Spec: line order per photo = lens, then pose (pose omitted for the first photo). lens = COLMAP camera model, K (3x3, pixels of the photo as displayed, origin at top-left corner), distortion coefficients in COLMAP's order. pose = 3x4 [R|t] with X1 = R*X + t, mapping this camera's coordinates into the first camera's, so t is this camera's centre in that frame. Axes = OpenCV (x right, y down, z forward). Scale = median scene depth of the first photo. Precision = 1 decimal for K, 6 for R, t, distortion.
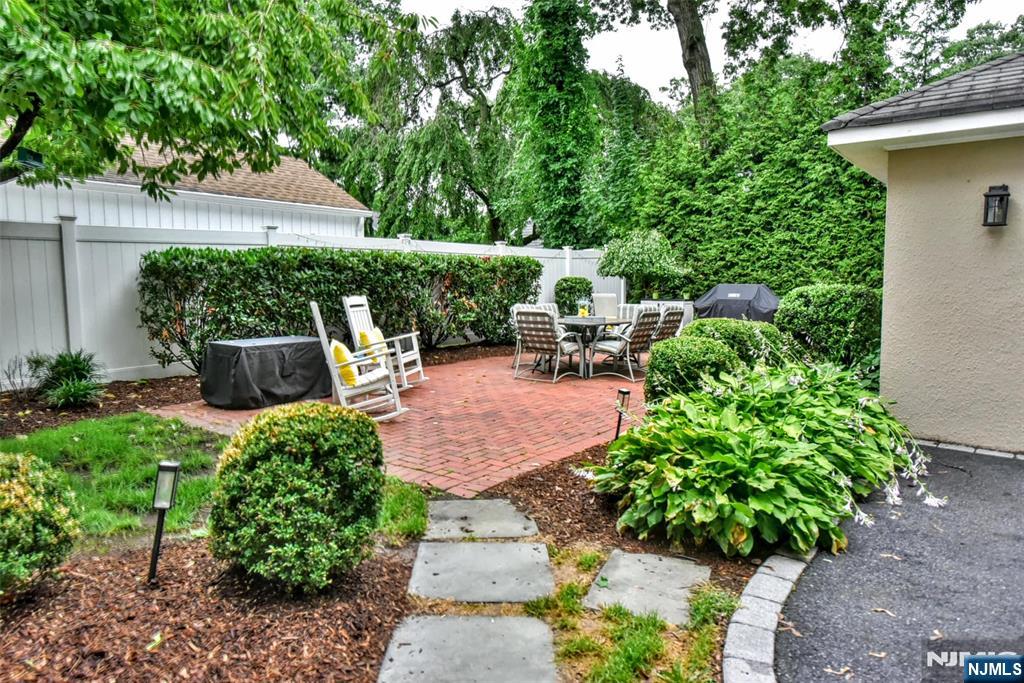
lens RADIAL K [[666.9, 0, 507.6], [0, 666.9, 334.9], [0, 0, 1]] dist [0.006360, 0.000383]
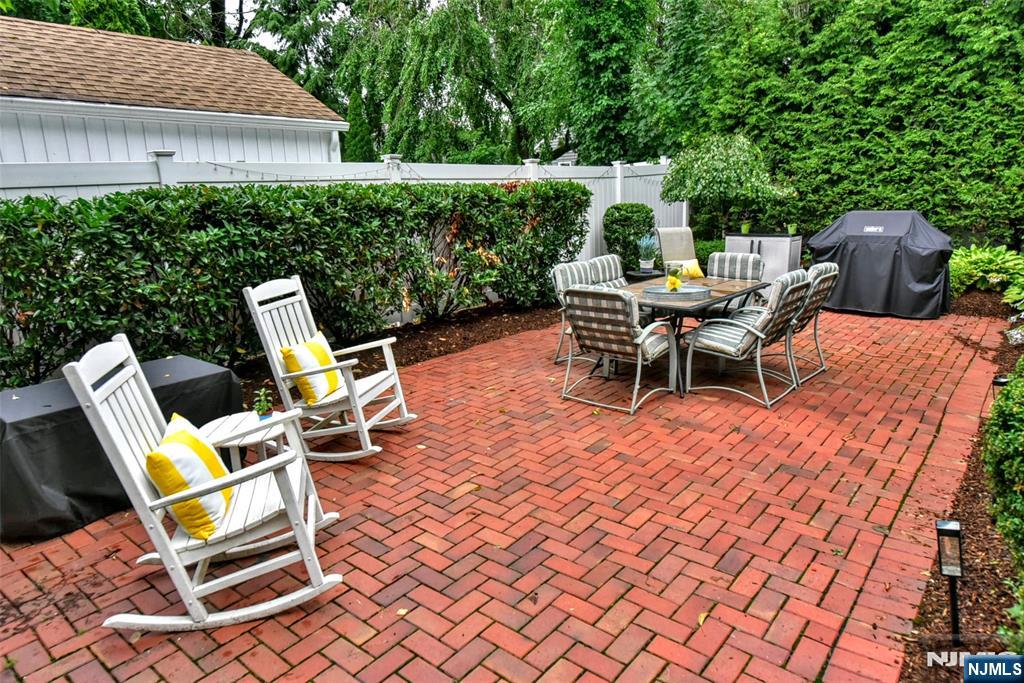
lens RADIAL K [[658.2, 0, 512.4], [0, 658.2, 349.6], [0, 0, 1]] dist [-0.000986, -0.003193]
pose [[0.998791, -0.026668, -0.041300, -0.005766], [0.032578, 0.988182, 0.149782, -0.042275], [0.036818, -0.150946, 0.987856, 0.252439]]
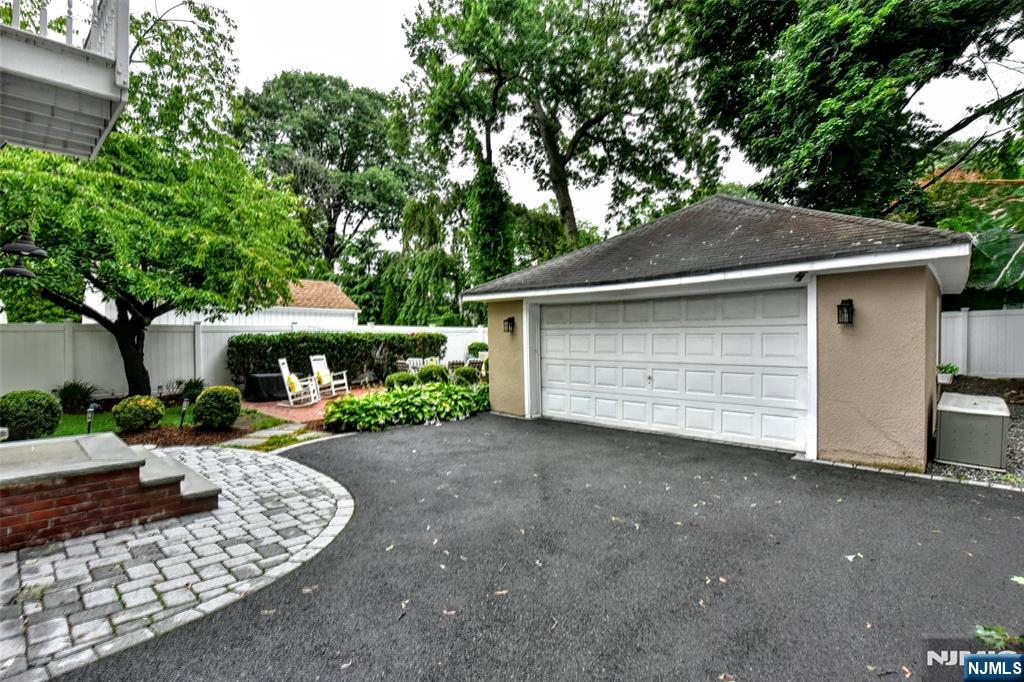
lens RADIAL K [[480.5, 0, 521.9], [0, 480.5, 342.7], [0, 0, 1]] dist [-0.001305, 0.000010]
pose [[0.998736, -0.001464, -0.050236, 0.304518], [-0.002084, 0.997510, -0.070499, 0.007448], [0.050214, 0.070515, 0.996246, -0.335779]]
